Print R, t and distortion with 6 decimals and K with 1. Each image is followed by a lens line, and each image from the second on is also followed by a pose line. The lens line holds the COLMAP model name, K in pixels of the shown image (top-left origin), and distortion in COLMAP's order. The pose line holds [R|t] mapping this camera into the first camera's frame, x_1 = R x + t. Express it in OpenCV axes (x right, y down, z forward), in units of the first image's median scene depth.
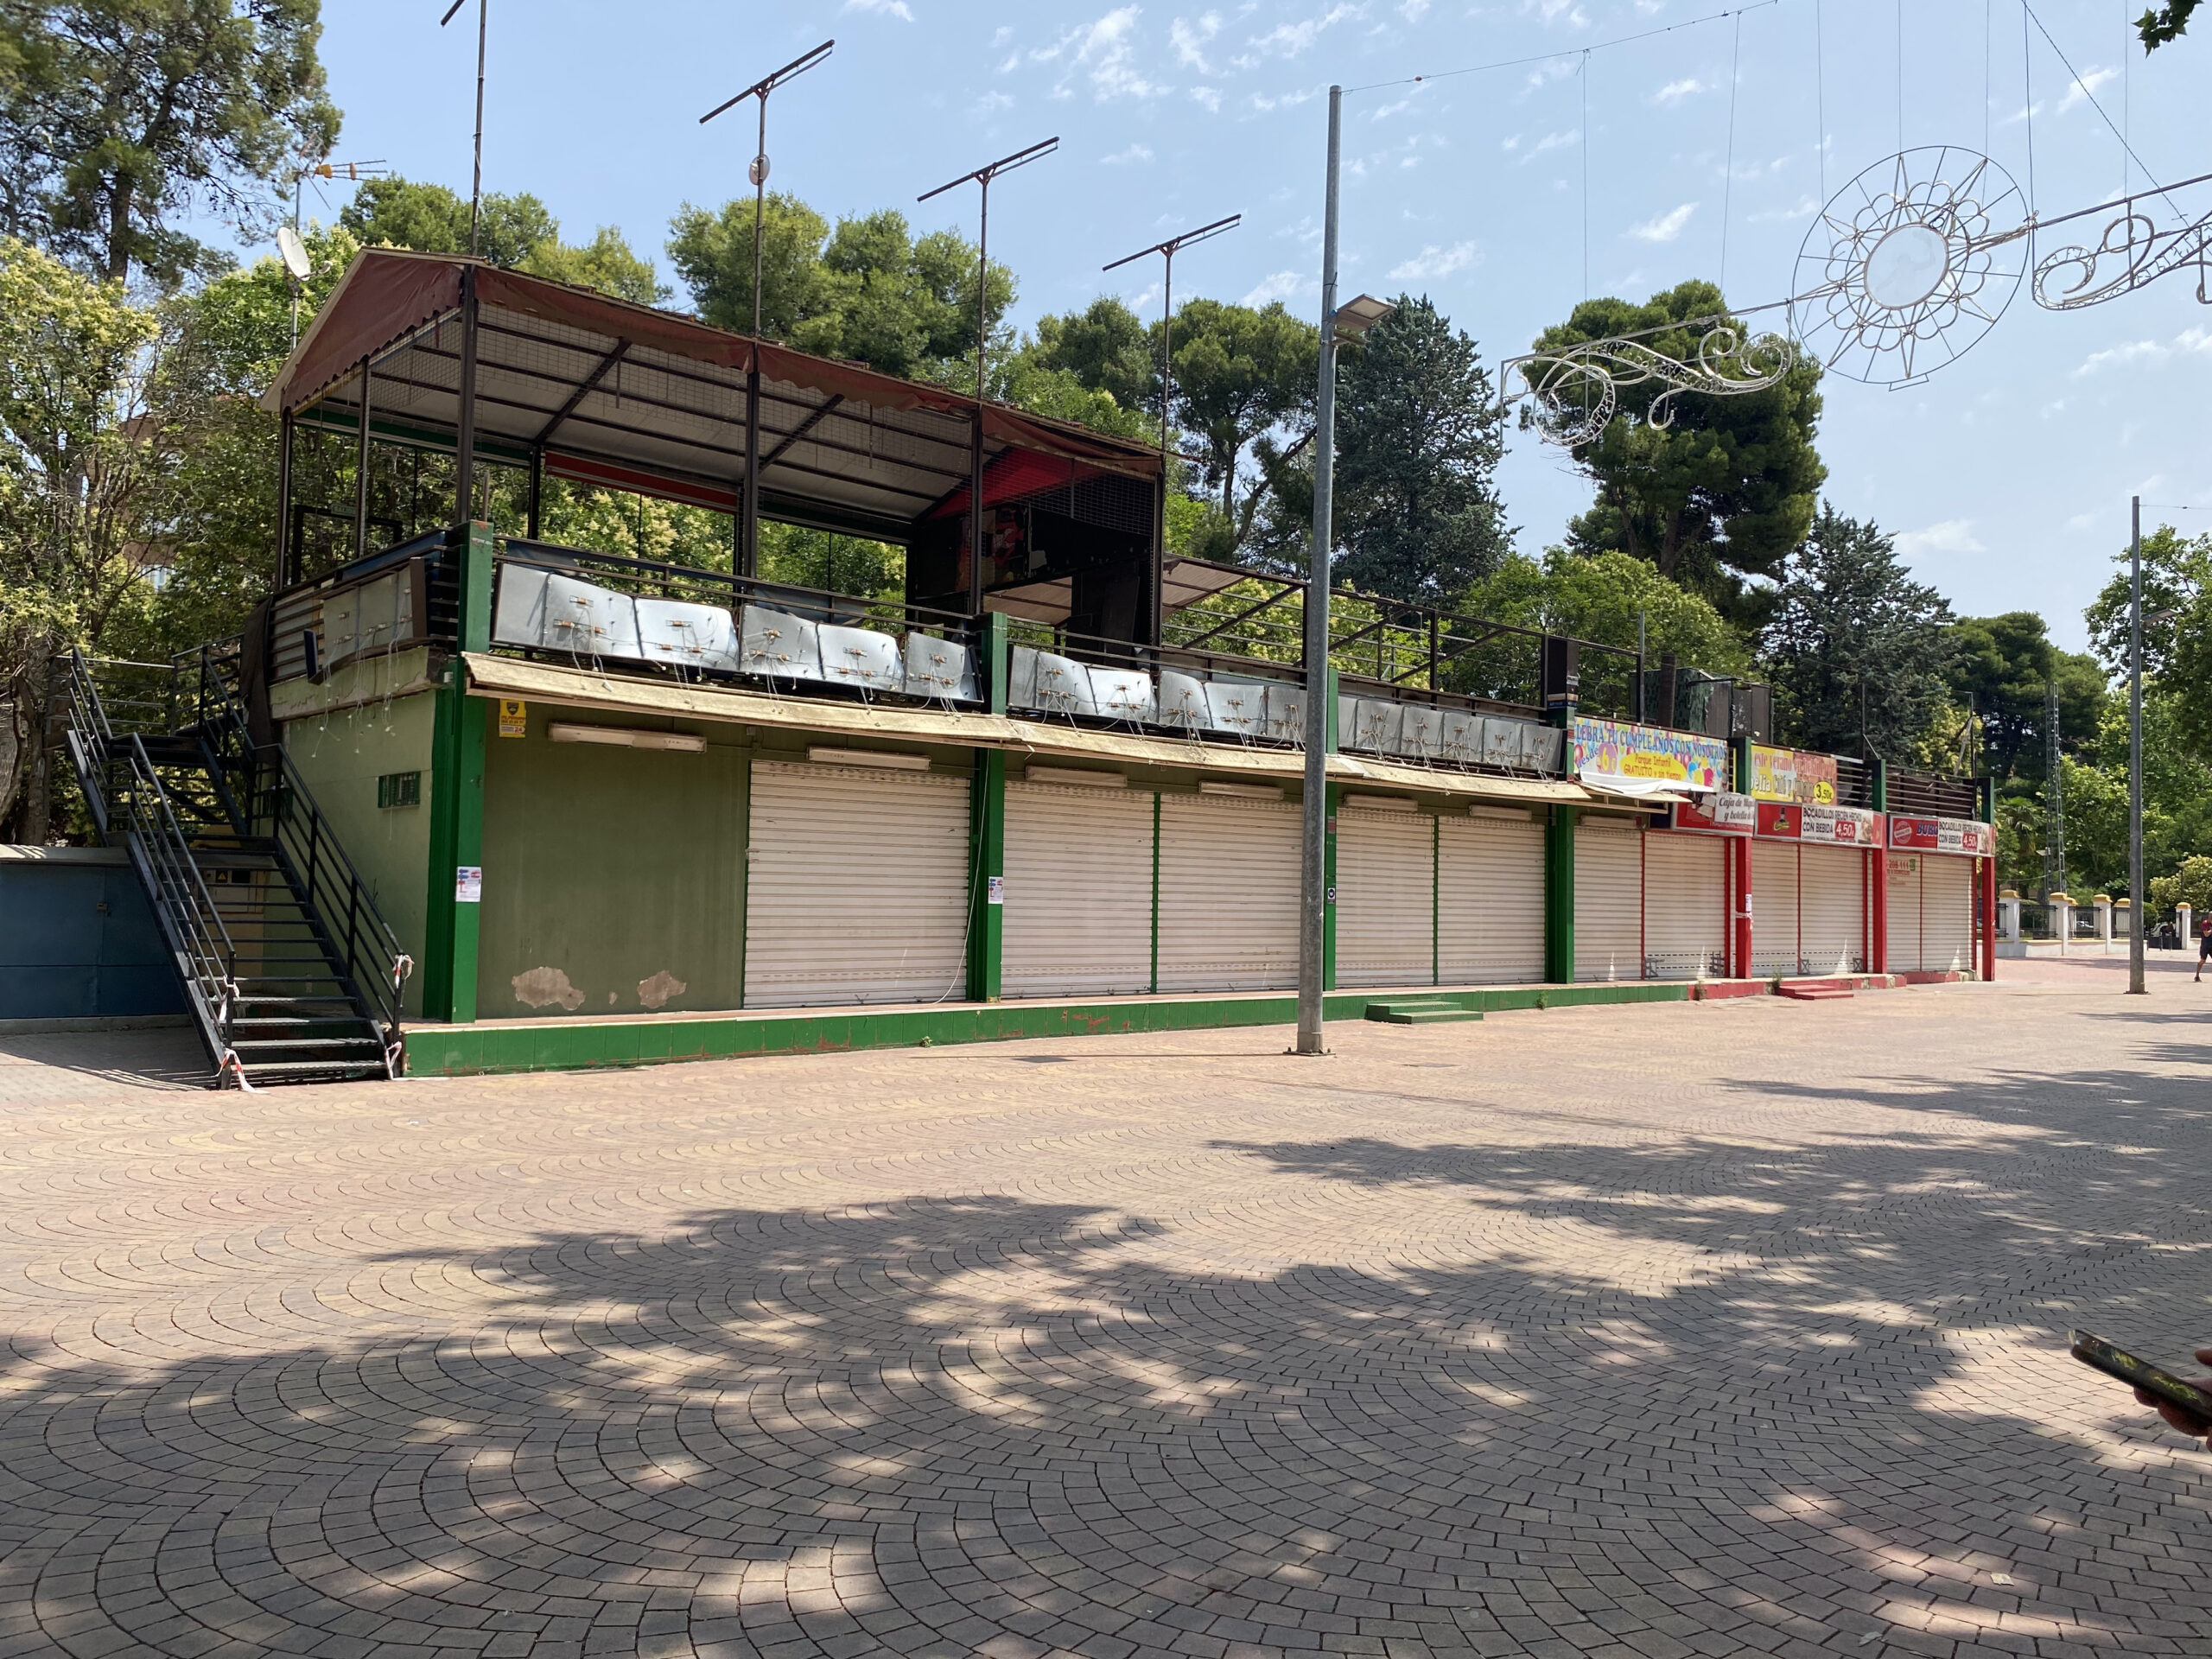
lens RADIAL K [[1668.9, 0, 1108.3], [0, 1668.9, 806.6], [0, 0, 1]] dist [0.006782, 0.002268]
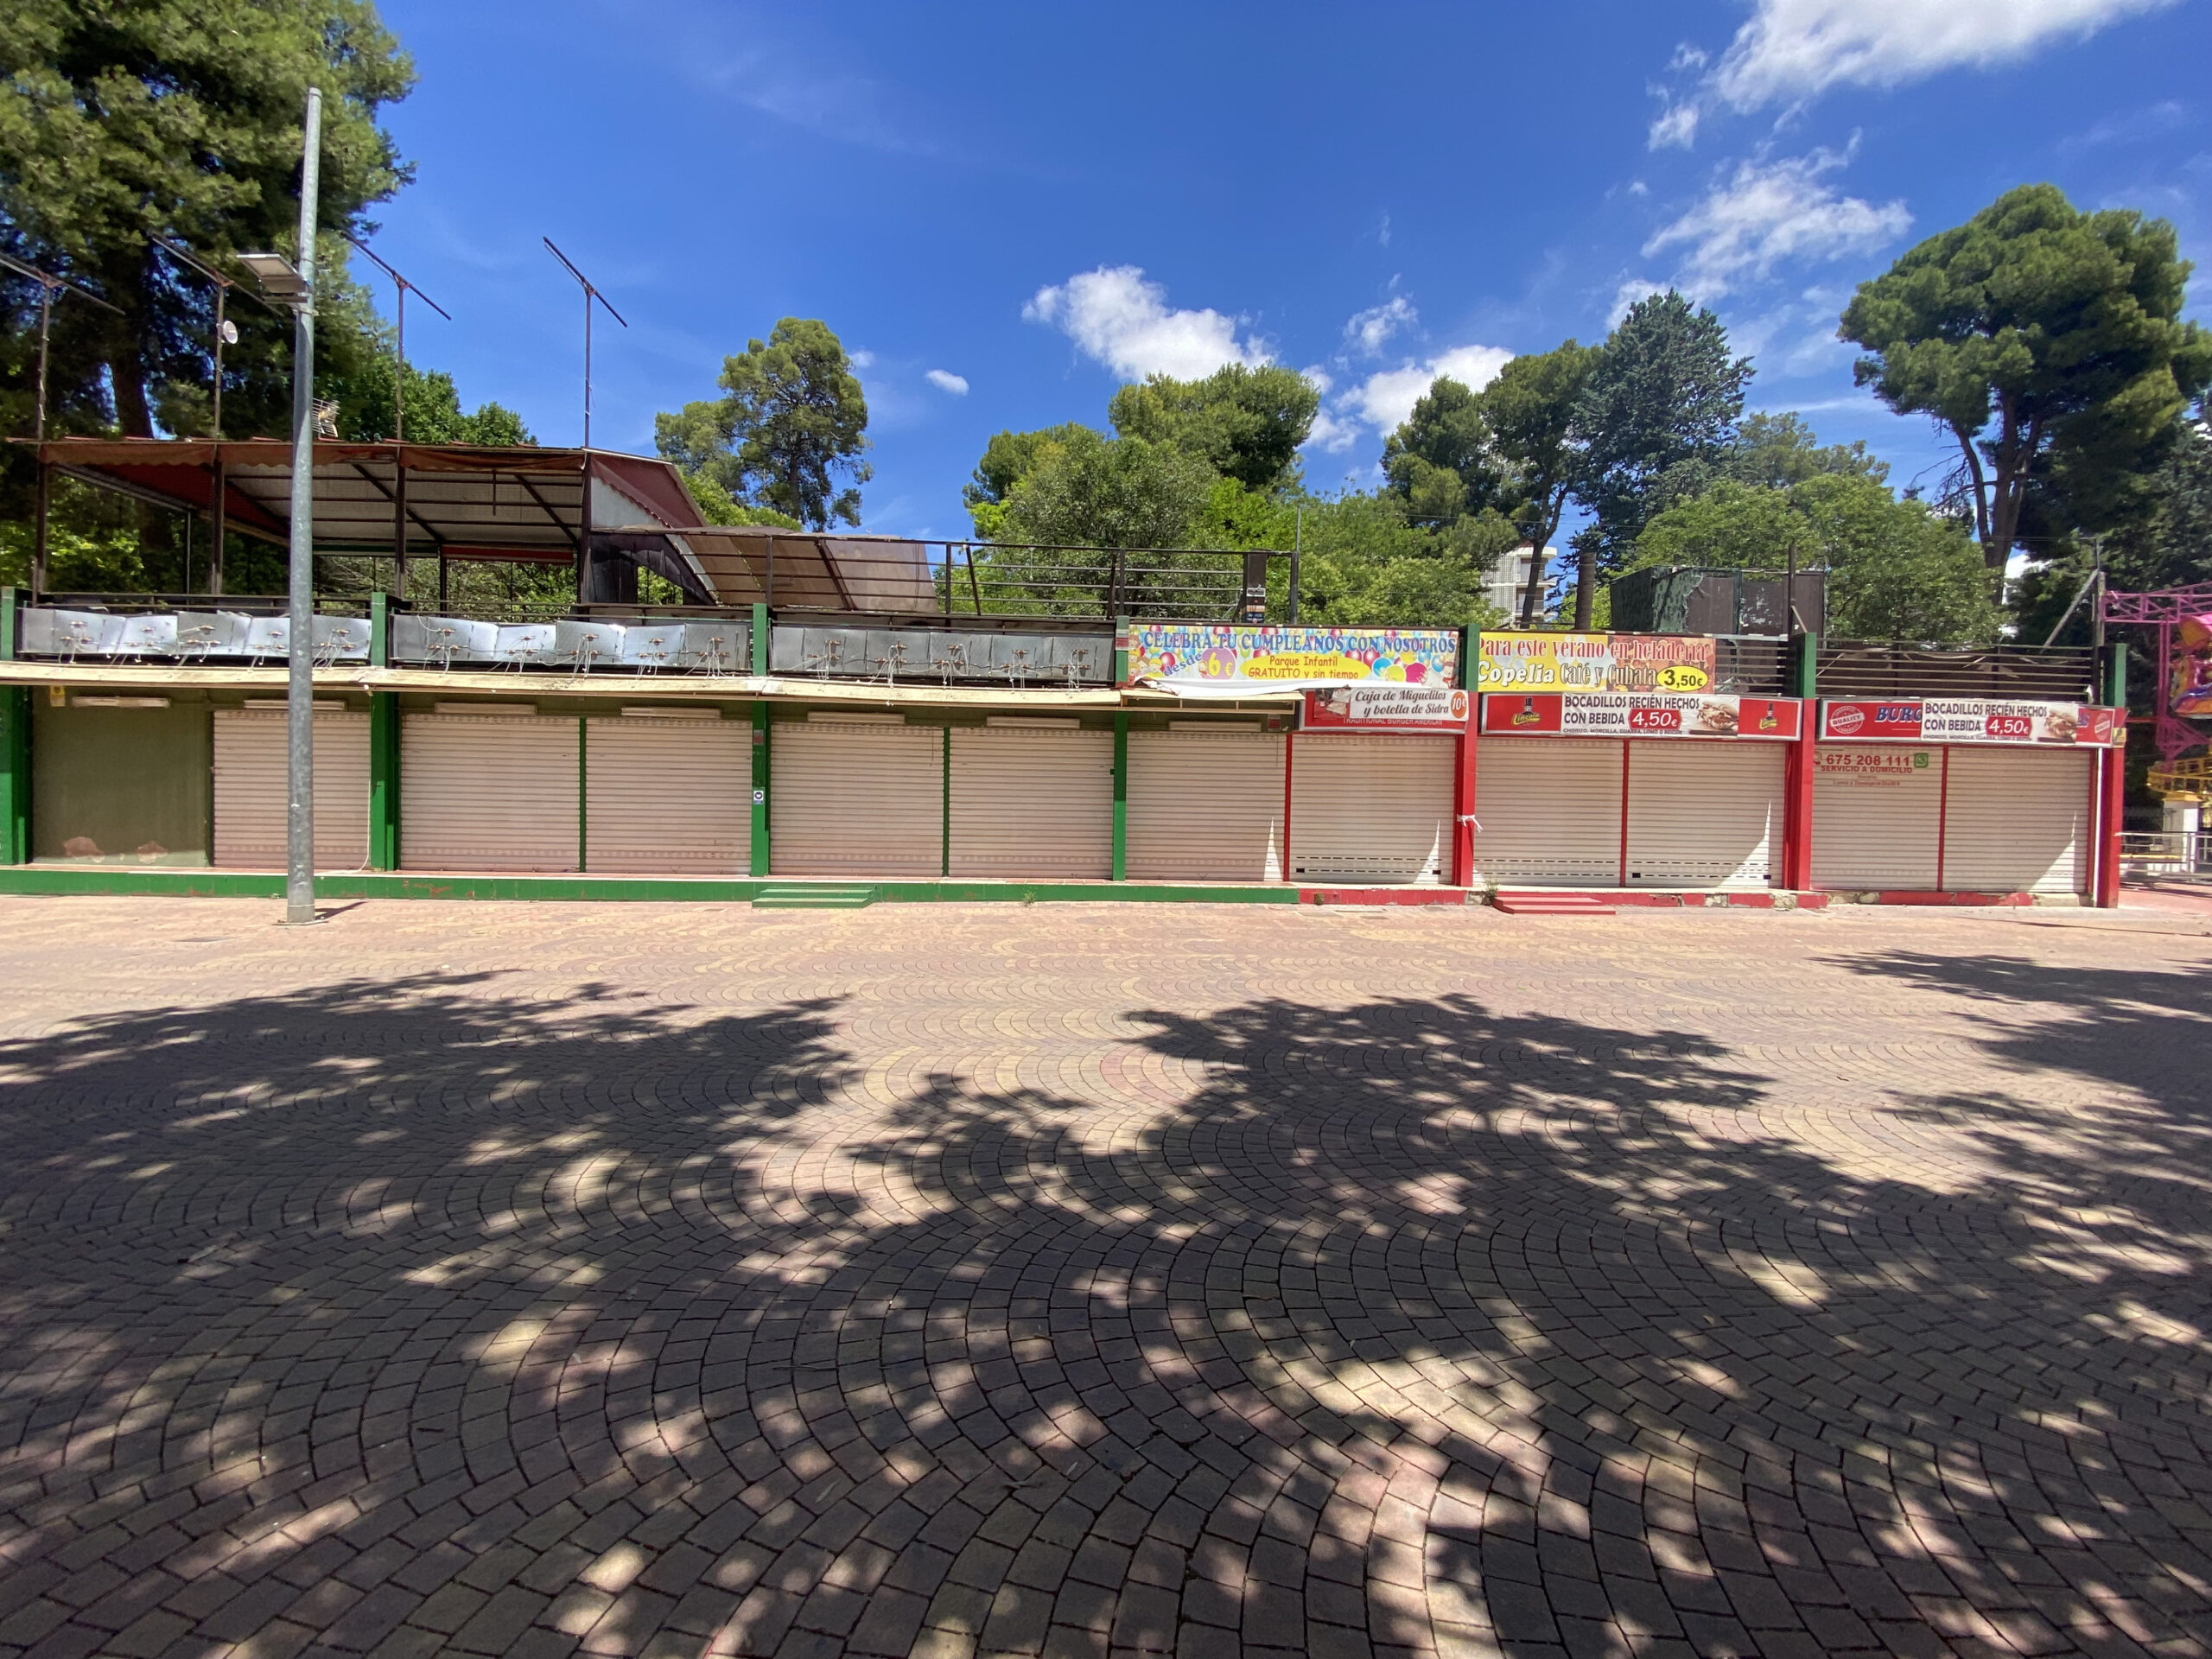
lens RADIAL K [[884.1, 0, 1106.0], [0, 884.1, 829.5], [0, 0, 1]] dist [0.054586, -0.041004]
pose [[0.772444, 0.006827, -0.635046, 0.590399], [0.034066, 0.998057, 0.052165, 0.041875], [0.634169, -0.061928, 0.770711, 0.534321]]
